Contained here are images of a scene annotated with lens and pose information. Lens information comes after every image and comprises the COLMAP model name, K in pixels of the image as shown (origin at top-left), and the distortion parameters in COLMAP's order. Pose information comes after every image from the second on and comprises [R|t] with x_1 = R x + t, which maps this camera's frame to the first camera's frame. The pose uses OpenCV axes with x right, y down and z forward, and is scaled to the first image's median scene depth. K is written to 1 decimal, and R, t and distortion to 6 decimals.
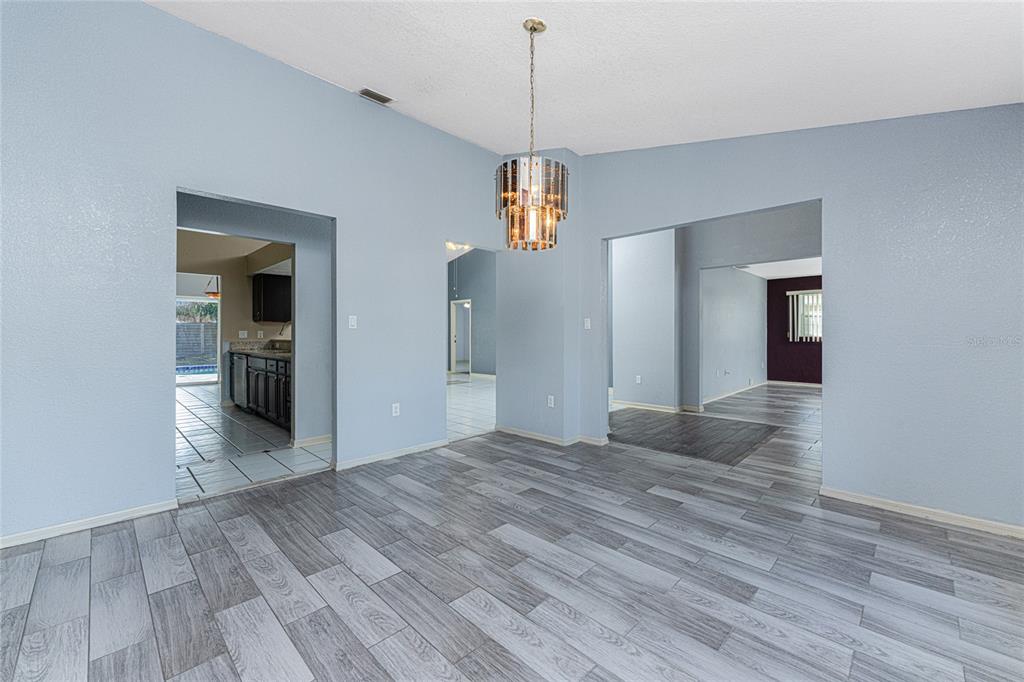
lens RADIAL K [[407.9, 0, 512.0], [0, 407.9, 333.1], [0, 0, 1]] dist [-0.001244, 0.000176]
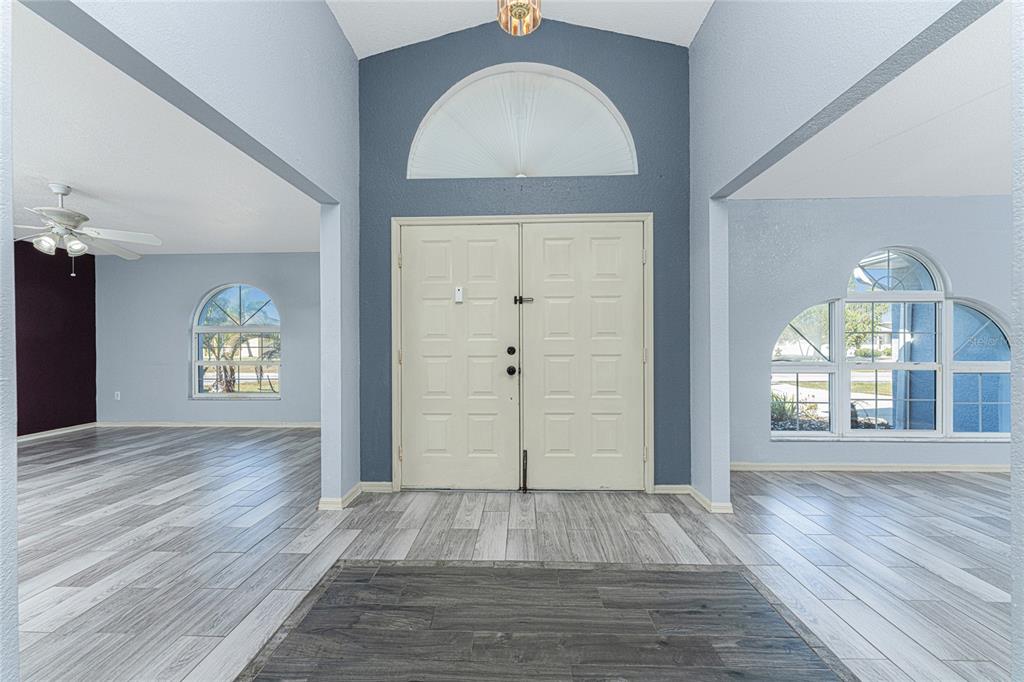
lens RADIAL K [[402.1, 0, 504.9], [0, 402.1, 346.5], [0, 0, 1]] dist [-0.001527, -0.000120]
pose [[-0.679443, -0.000018, 0.733728, 0.406087], [-0.000368, 1.000000, -0.000317, 0.014588], [-0.733728, -0.000486, -0.679443, 1.887398]]
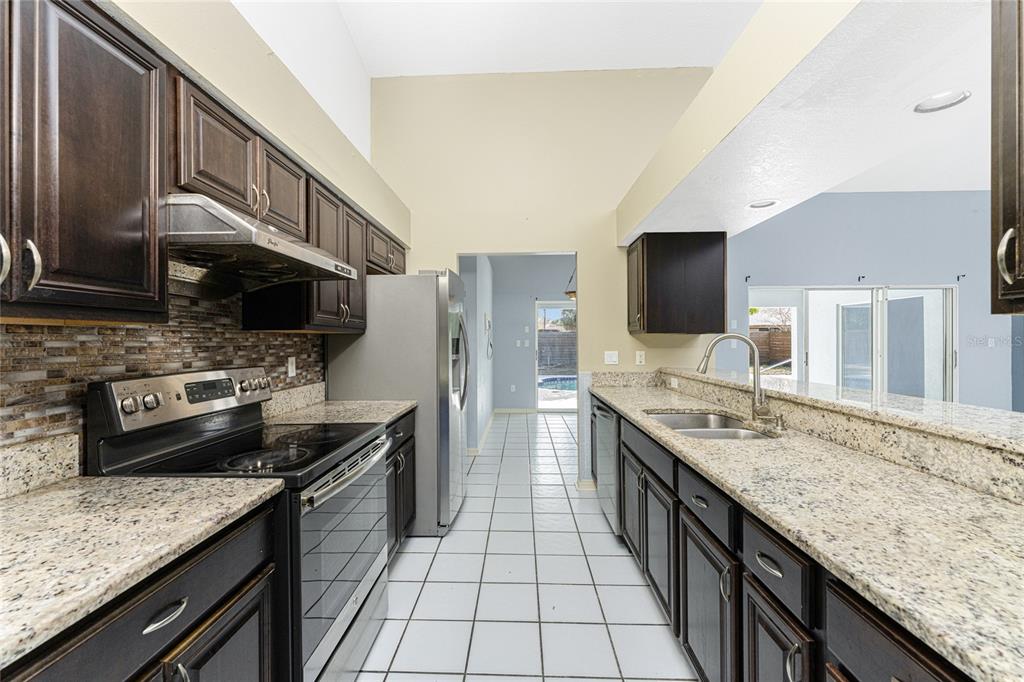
lens RADIAL K [[407.9, 0, 512.0], [0, 407.9, 333.1], [0, 0, 1]] dist [-0.001244, 0.000176]
pose [[0.678242, -0.015830, -0.734668, -0.752337], [0.005795, 0.999852, -0.016194, -0.045975], [0.734816, 0.006726, 0.678233, 1.147143]]
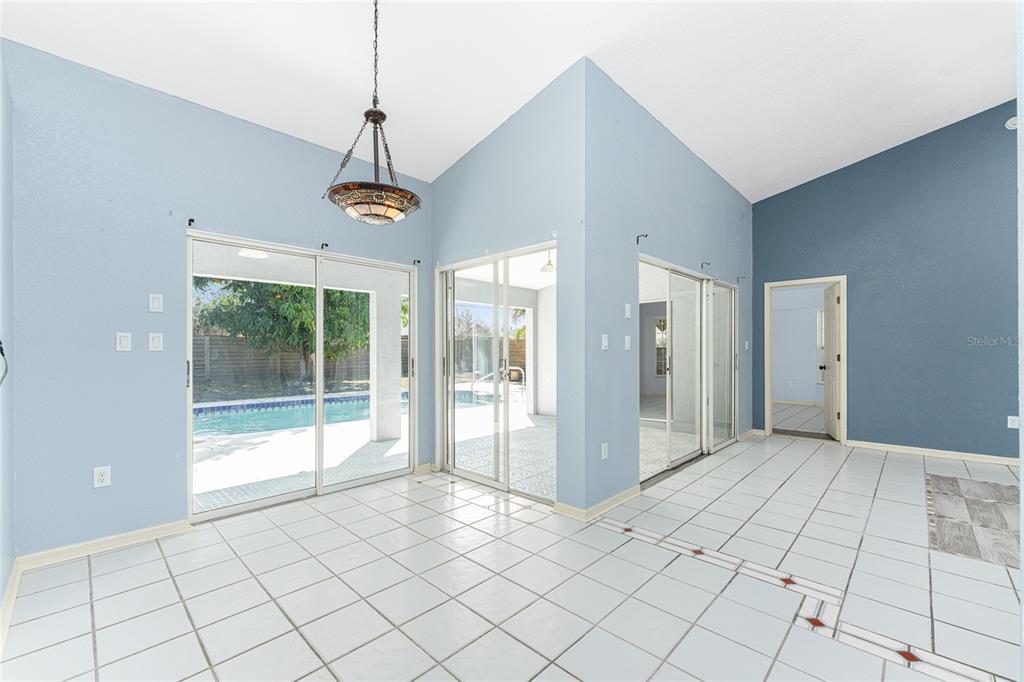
lens RADIAL K [[415.5, 0, 508.9], [0, 415.5, 350.4], [0, 0, 1]] dist [-0.000215, 0.000092]
pose [[0.999969, -0.002358, 0.007518, -1.691993], [0.002350, 0.999997, 0.001151, -0.004236], [-0.007520, -0.001133, 0.999971, 1.935790]]
